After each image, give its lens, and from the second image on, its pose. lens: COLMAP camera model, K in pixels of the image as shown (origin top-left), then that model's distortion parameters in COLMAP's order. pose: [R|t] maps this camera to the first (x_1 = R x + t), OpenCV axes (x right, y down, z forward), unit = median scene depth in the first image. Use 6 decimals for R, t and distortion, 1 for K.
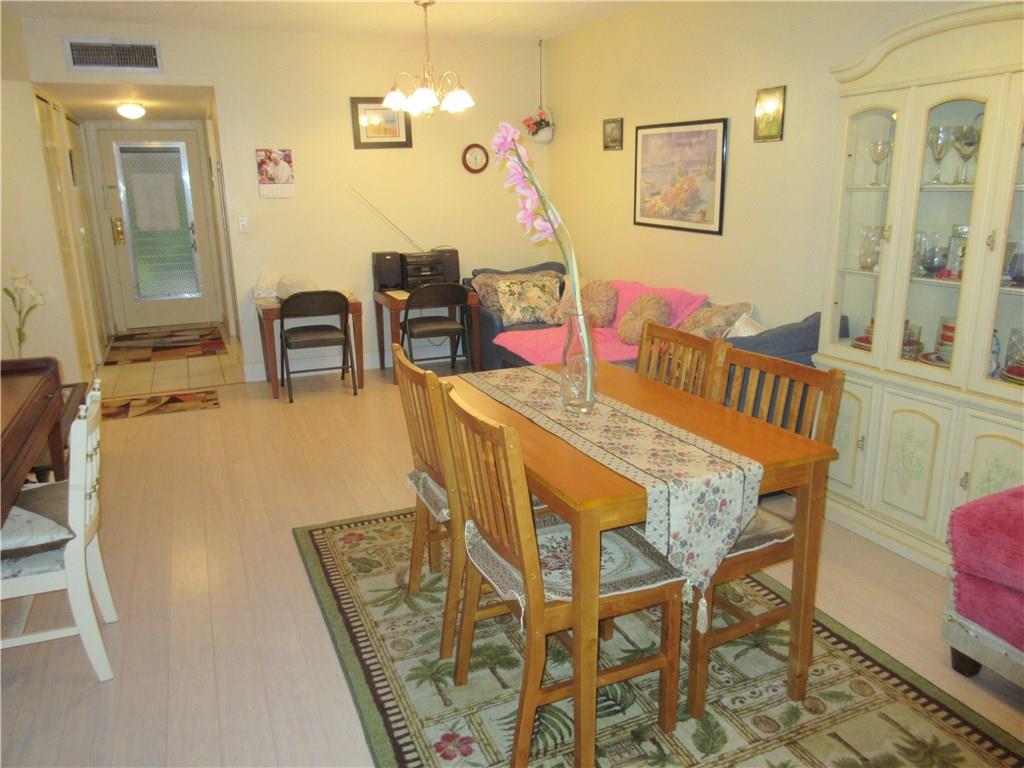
lens RADIAL K [[750.5, 0, 510.3], [0, 750.5, 387.9], [0, 0, 1]] dist [-0.004019, -0.005341]
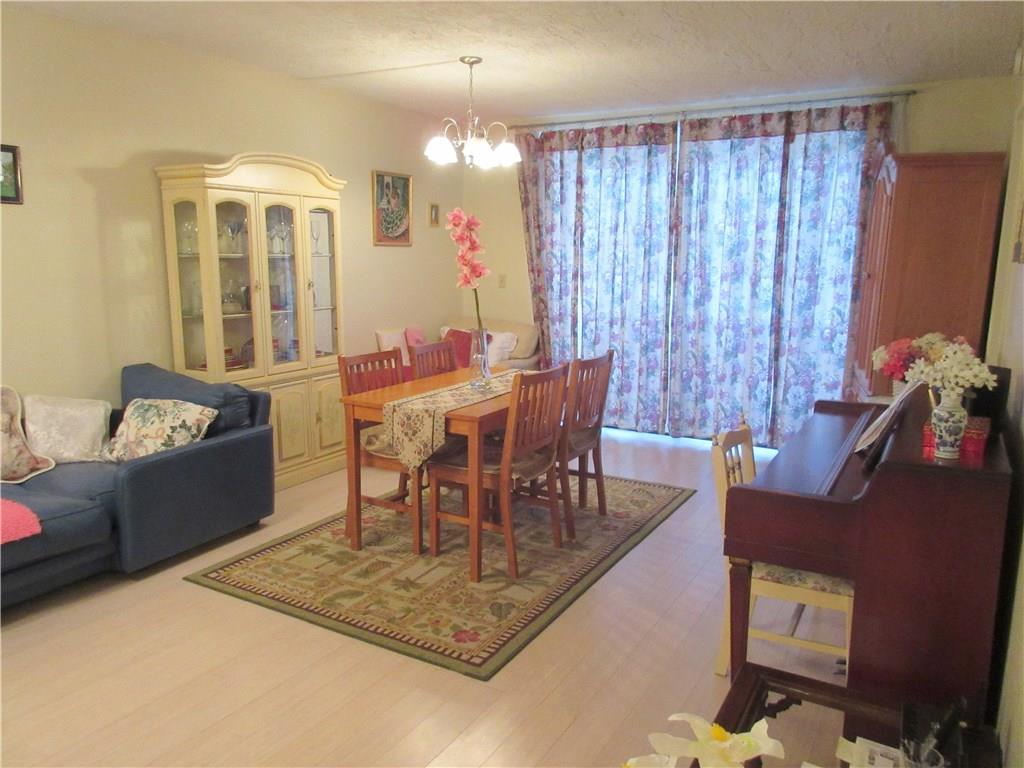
lens RADIAL K [[750.5, 0, 510.3], [0, 750.5, 387.9], [0, 0, 1]] dist [-0.004019, -0.005341]
pose [[-0.593696, -0.128902, 0.794298, -0.645628], [0.211051, 0.927588, 0.308282, -0.238265], [-0.776520, 0.350663, -0.523500, 0.938269]]
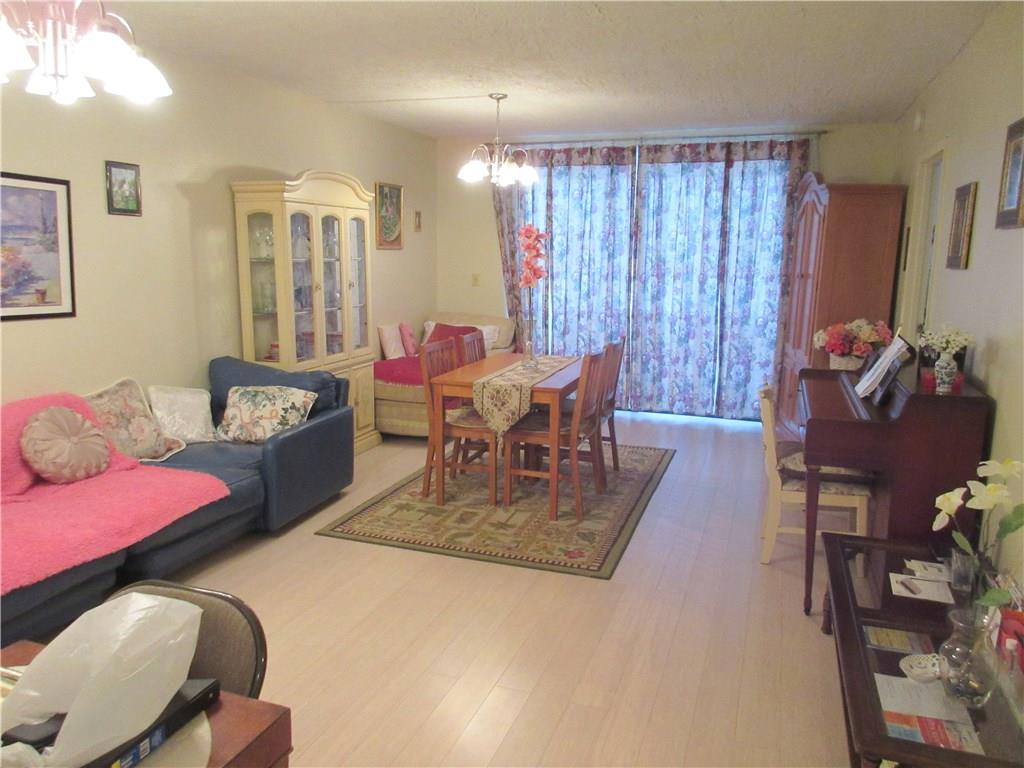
lens RADIAL K [[750.5, 0, 510.3], [0, 750.5, 387.9], [0, 0, 1]] dist [-0.004019, -0.005341]
pose [[-0.735630, -0.111529, 0.668139, -0.628797], [0.177846, 0.919950, 0.349373, -0.327526], [-0.653620, 0.375836, -0.656908, 1.229843]]
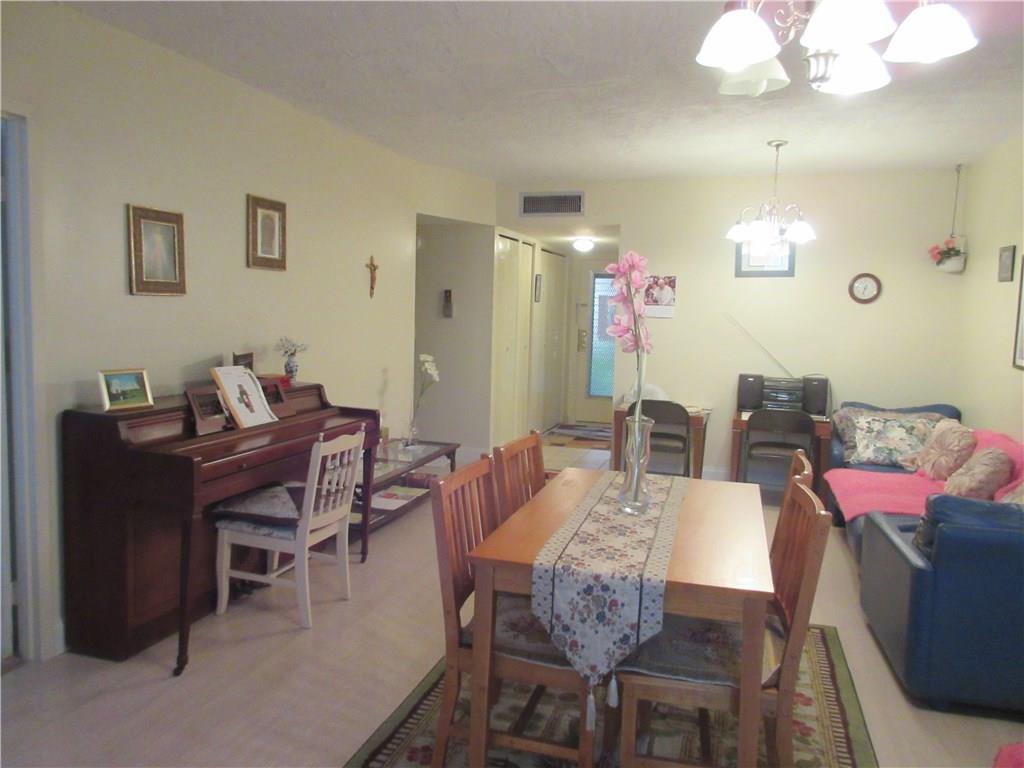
lens RADIAL K [[750.5, 0, 510.3], [0, 750.5, 387.9], [0, 0, 1]] dist [-0.004019, -0.005341]
pose [[0.763027, 0.106868, -0.637471, 0.321478], [-0.209572, 0.973862, -0.087587, -0.005856], [0.611448, 0.200428, 0.765480, 0.026626]]
